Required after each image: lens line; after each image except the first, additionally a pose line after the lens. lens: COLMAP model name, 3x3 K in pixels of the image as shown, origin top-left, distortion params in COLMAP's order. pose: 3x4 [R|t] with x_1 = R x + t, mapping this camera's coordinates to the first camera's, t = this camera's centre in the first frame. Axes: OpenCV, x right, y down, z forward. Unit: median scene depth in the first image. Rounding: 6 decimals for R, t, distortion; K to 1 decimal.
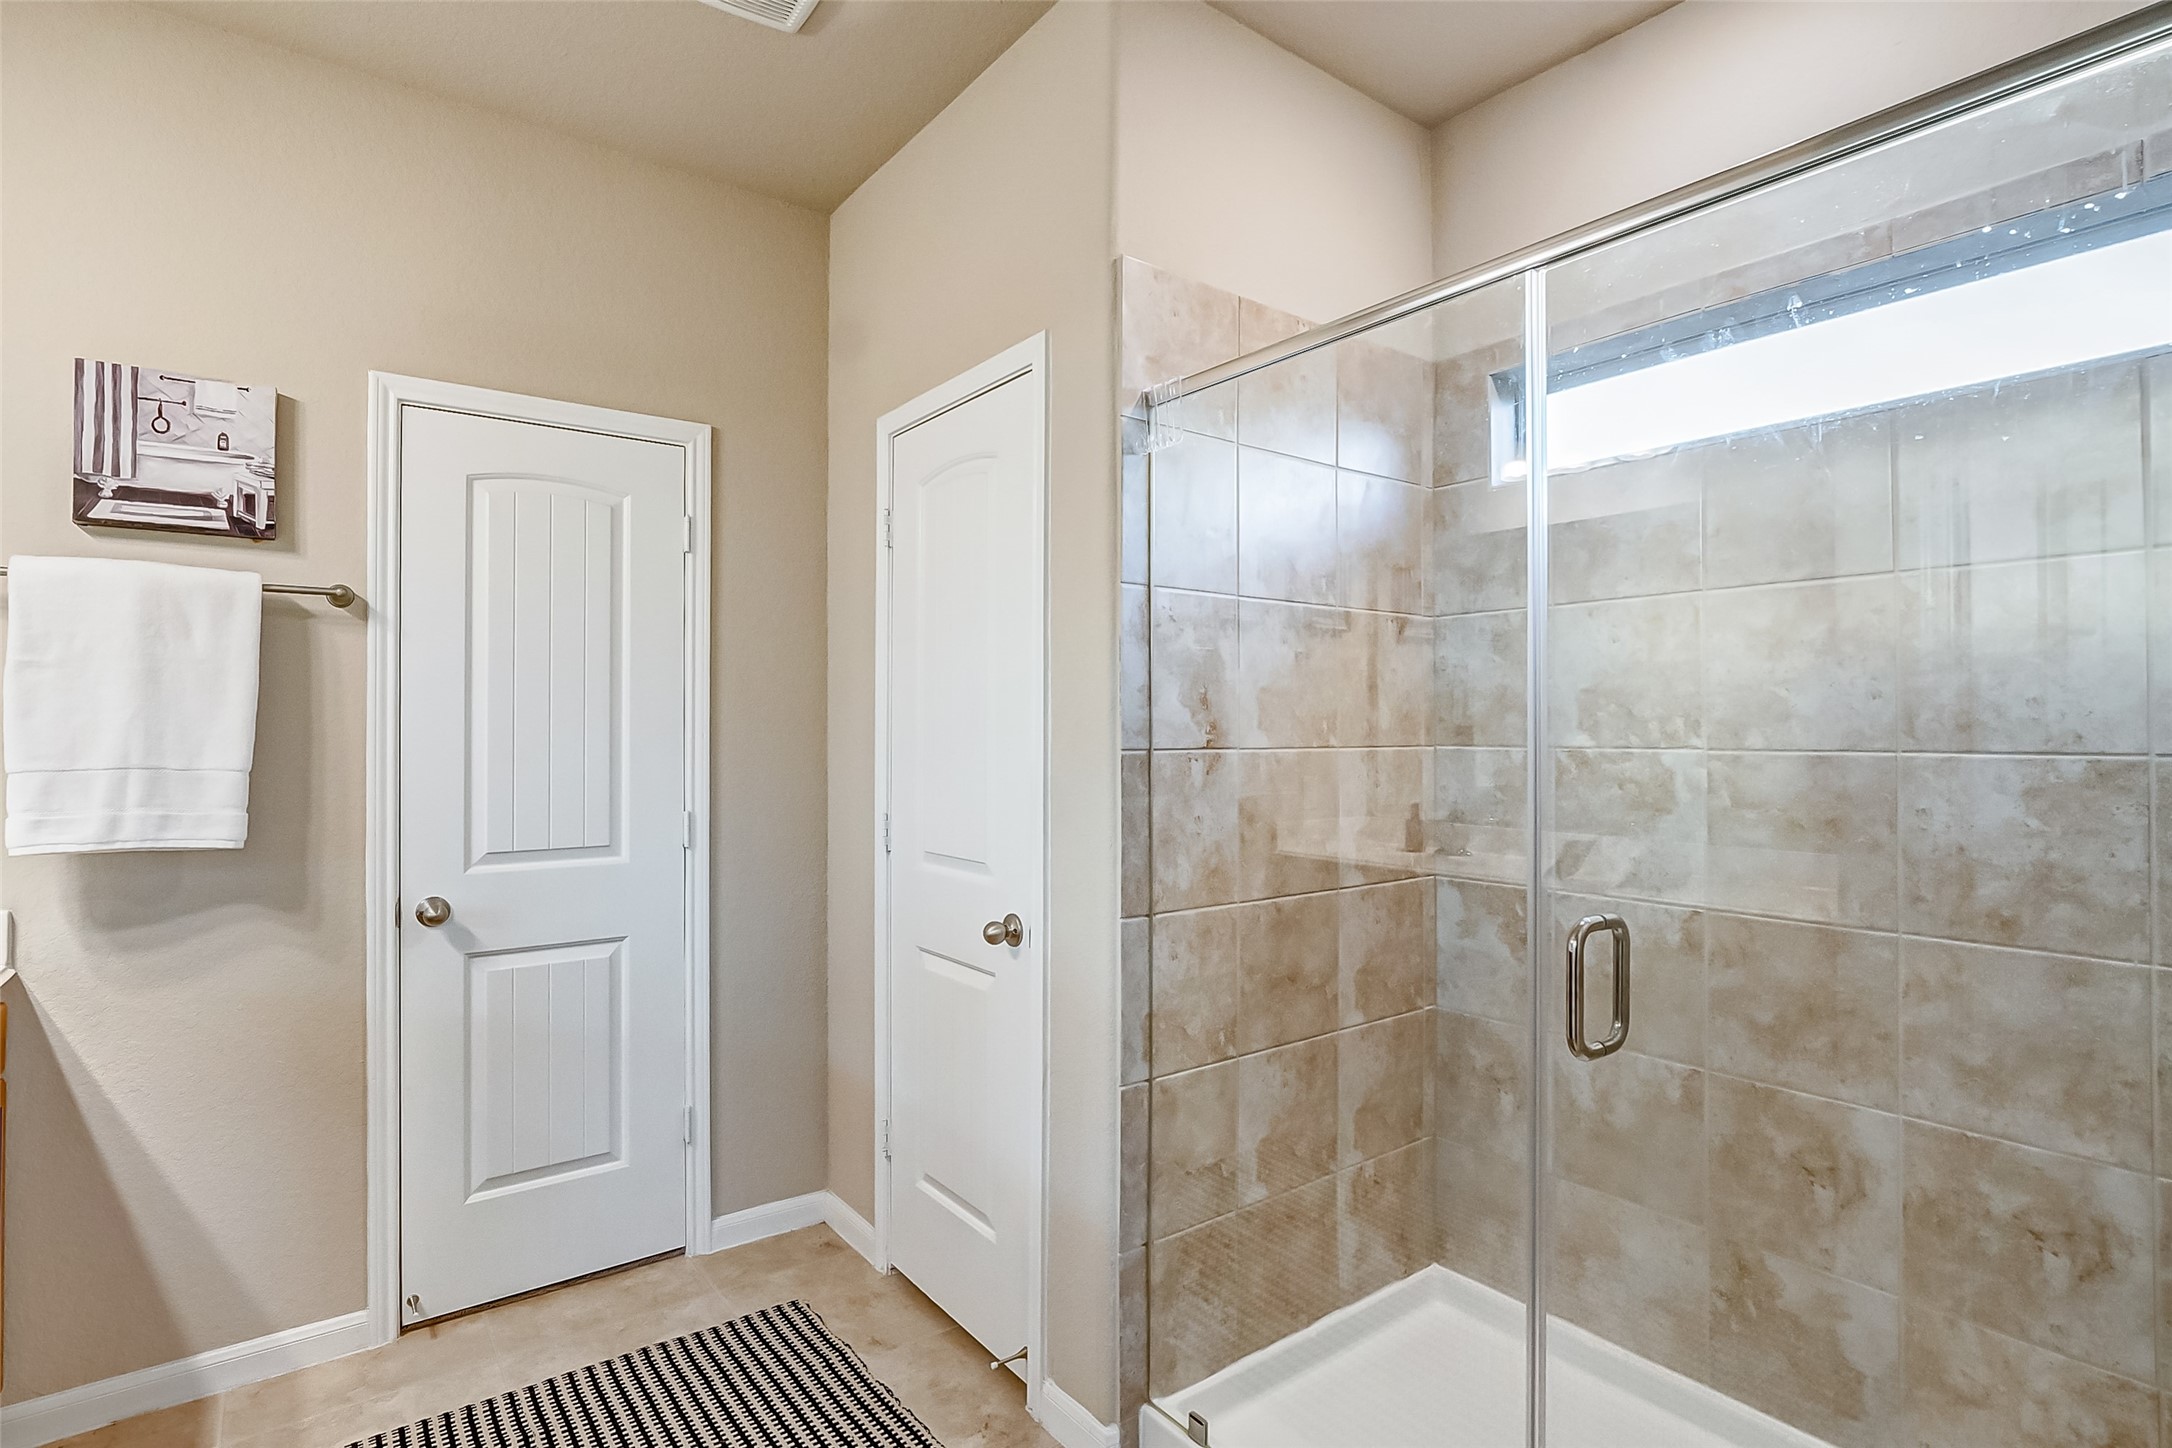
lens RADIAL K [[1062.6, 0, 1084.0], [0, 1062.6, 728.7], [0, 0, 1]] dist [-0.016764, 0.005328]
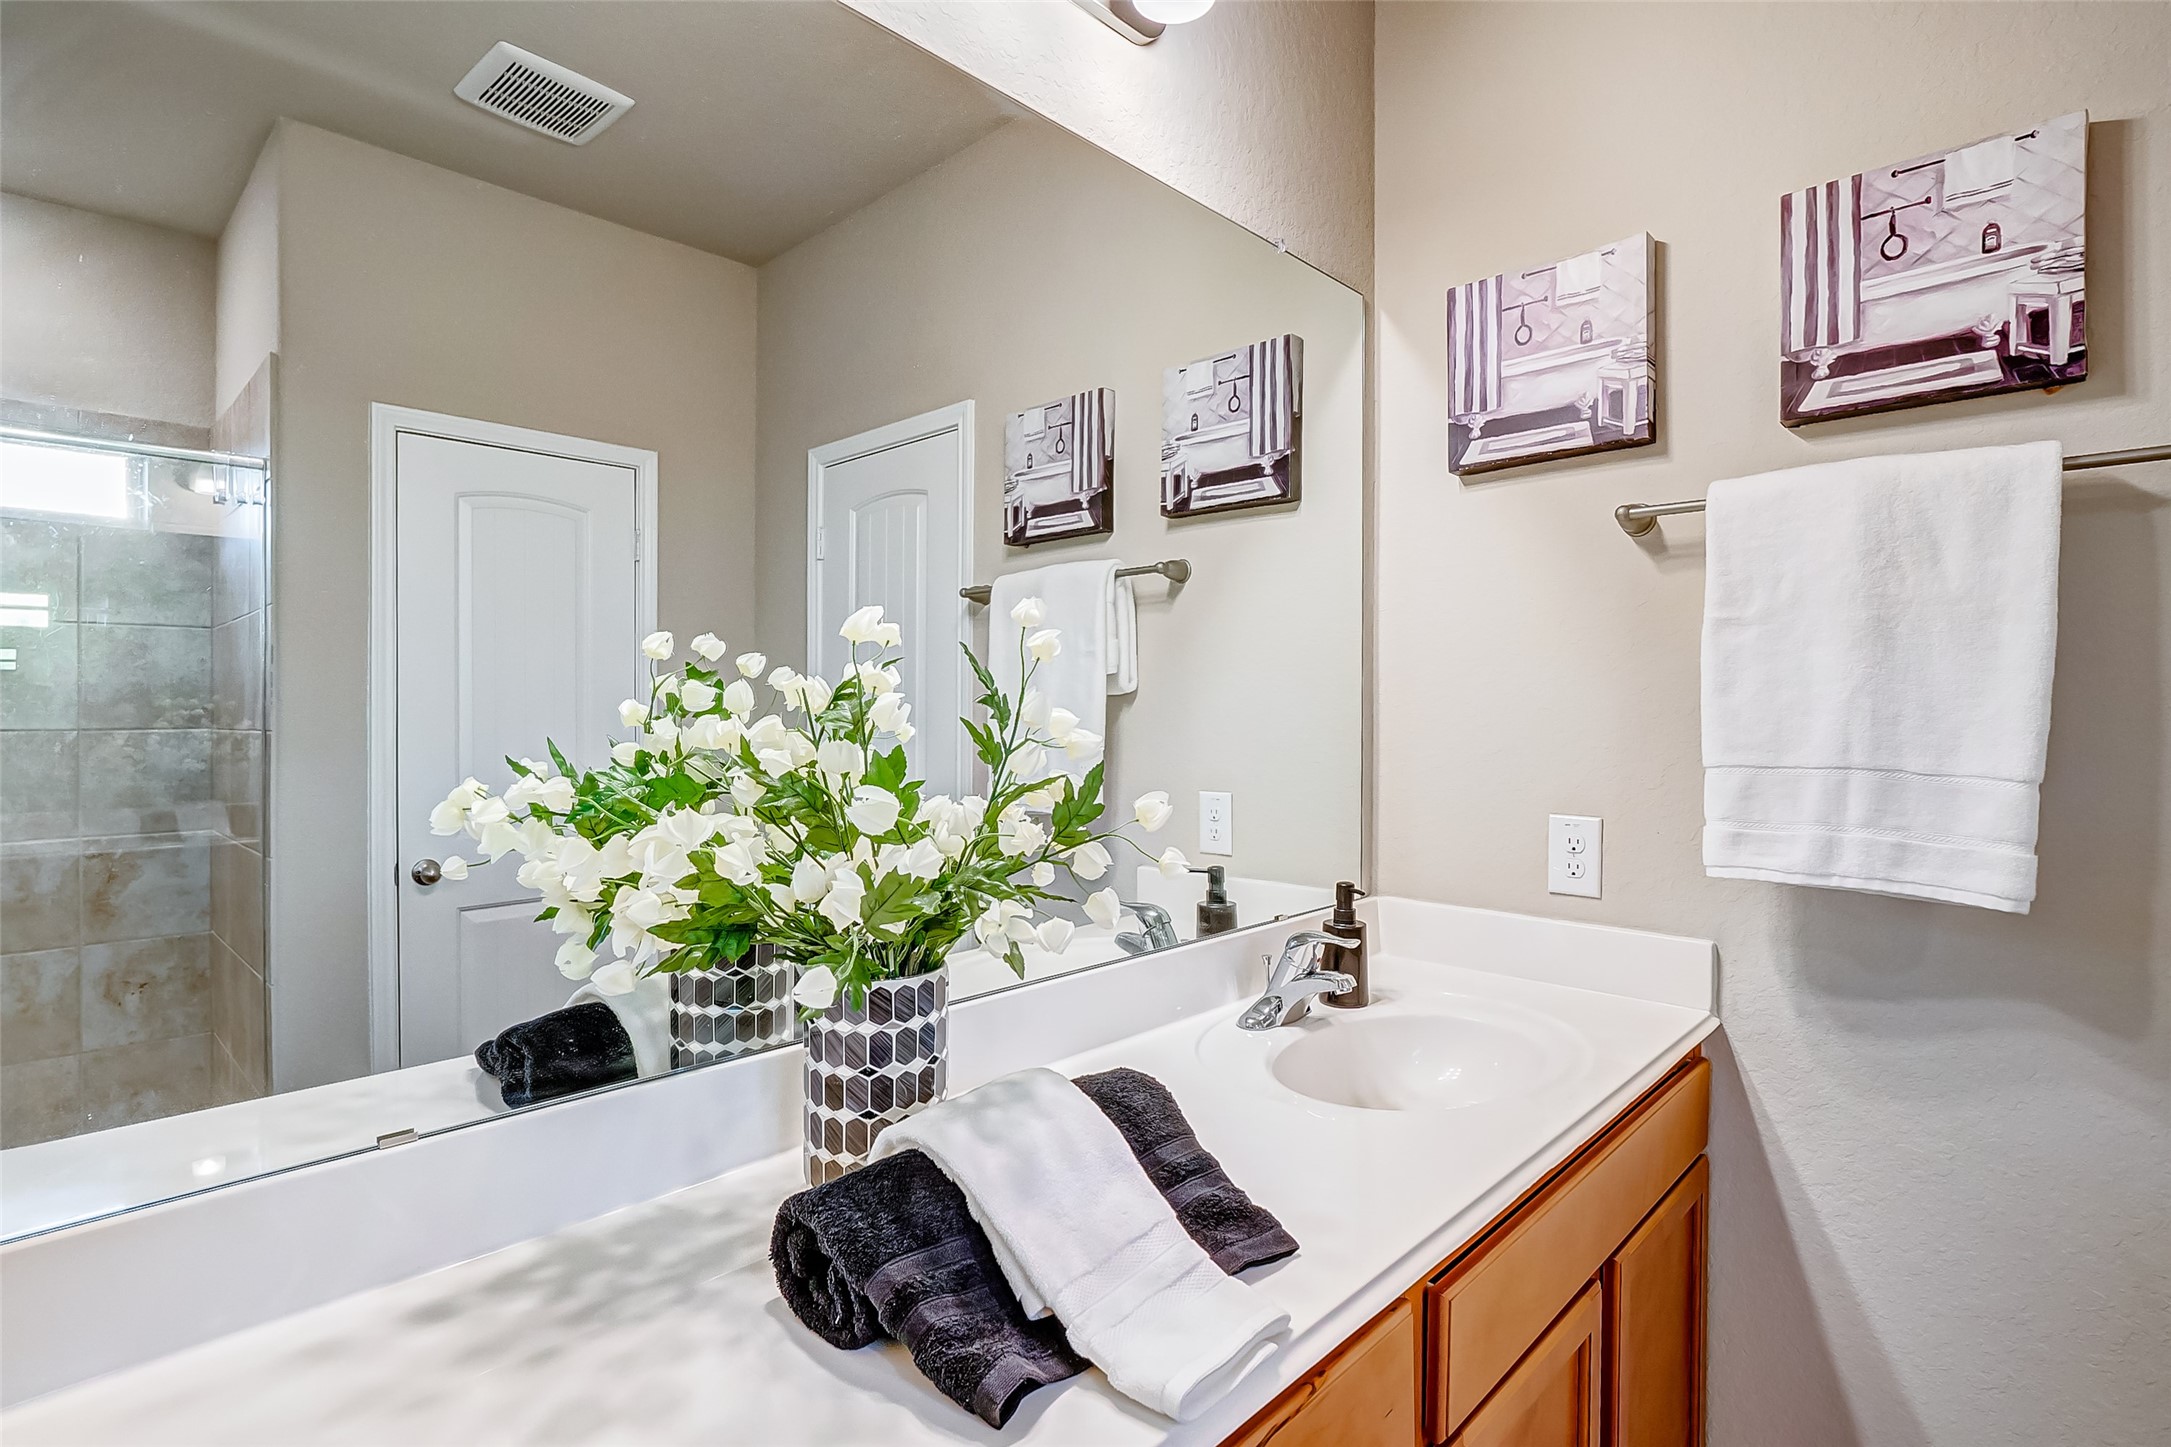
lens RADIAL K [[1062.1, 0, 1081.3], [0, 1062.1, 707.3], [0, 0, 1]] dist [-0.016764, 0.005328]
pose [[0.157874, 0.000079, -0.987459, -0.312420], [0.002891, 0.999996, 0.000542, -0.002735], [0.987455, -0.002941, 0.157873, 0.397963]]
